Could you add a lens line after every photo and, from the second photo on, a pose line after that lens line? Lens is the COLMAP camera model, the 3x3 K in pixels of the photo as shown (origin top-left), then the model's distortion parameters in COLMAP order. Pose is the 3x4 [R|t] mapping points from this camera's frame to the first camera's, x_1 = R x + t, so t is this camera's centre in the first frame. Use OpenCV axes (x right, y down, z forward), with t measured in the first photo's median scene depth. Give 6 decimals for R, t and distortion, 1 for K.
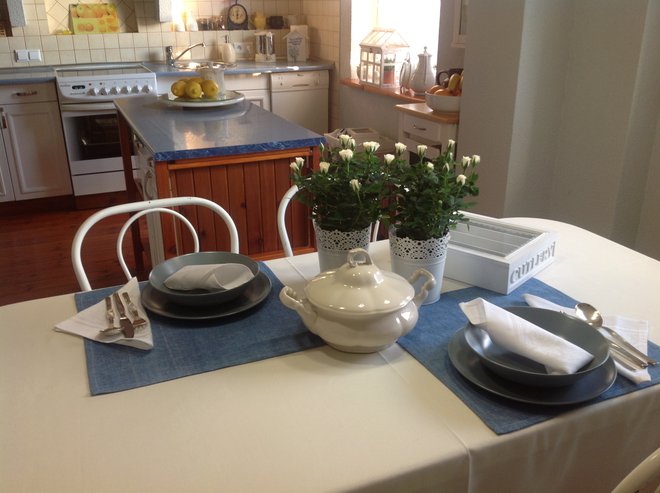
lens RADIAL K [[627.0, 0, 318.6], [0, 627.0, 245.9], [0, 0, 1]] dist [0.089210, -0.204969]
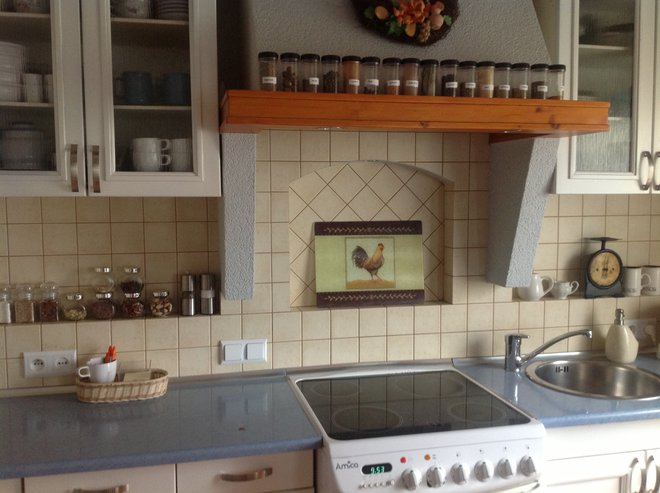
lens RADIAL K [[627.0, 0, 318.6], [0, 627.0, 245.9], [0, 0, 1]] dist [0.089210, -0.204969]
pose [[0.982973, 0.017922, -0.182876, -0.331372], [-0.069553, 0.957472, -0.280016, -0.260095], [0.170080, 0.287968, 0.942416, 0.553201]]
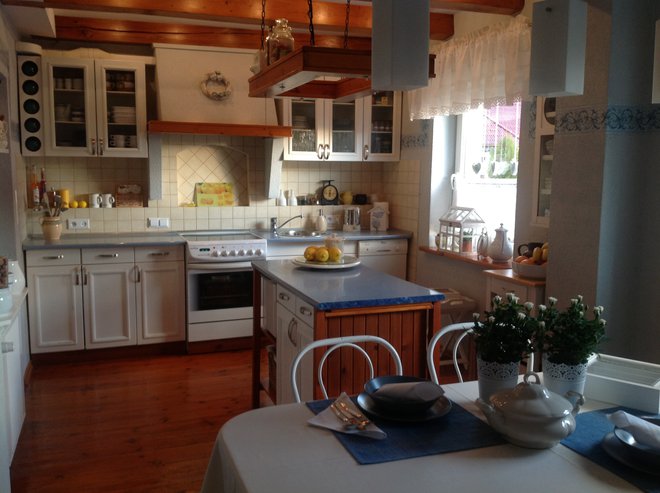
lens RADIAL K [[615.9, 0, 330.0], [0, 615.9, 246.5], [0, 0, 1]] dist [0.106727, -0.172675]
pose [[0.998923, 0.020503, -0.041617, -0.090078], [-0.030214, 0.968237, -0.248203, 0.025490], [0.035206, 0.249194, 0.967814, -0.120762]]
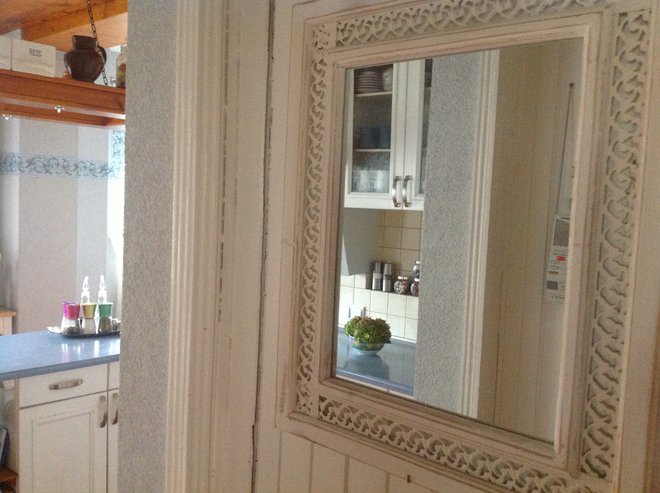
lens RADIAL K [[627.0, 0, 318.6], [0, 627.0, 245.9], [0, 0, 1]] dist [0.089210, -0.204969]
pose [[0.411888, 0.083157, -0.907432, 0.079030], [-0.375593, 0.922793, -0.085919, -0.294970], [0.830228, 0.376215, 0.411320, 0.635591]]
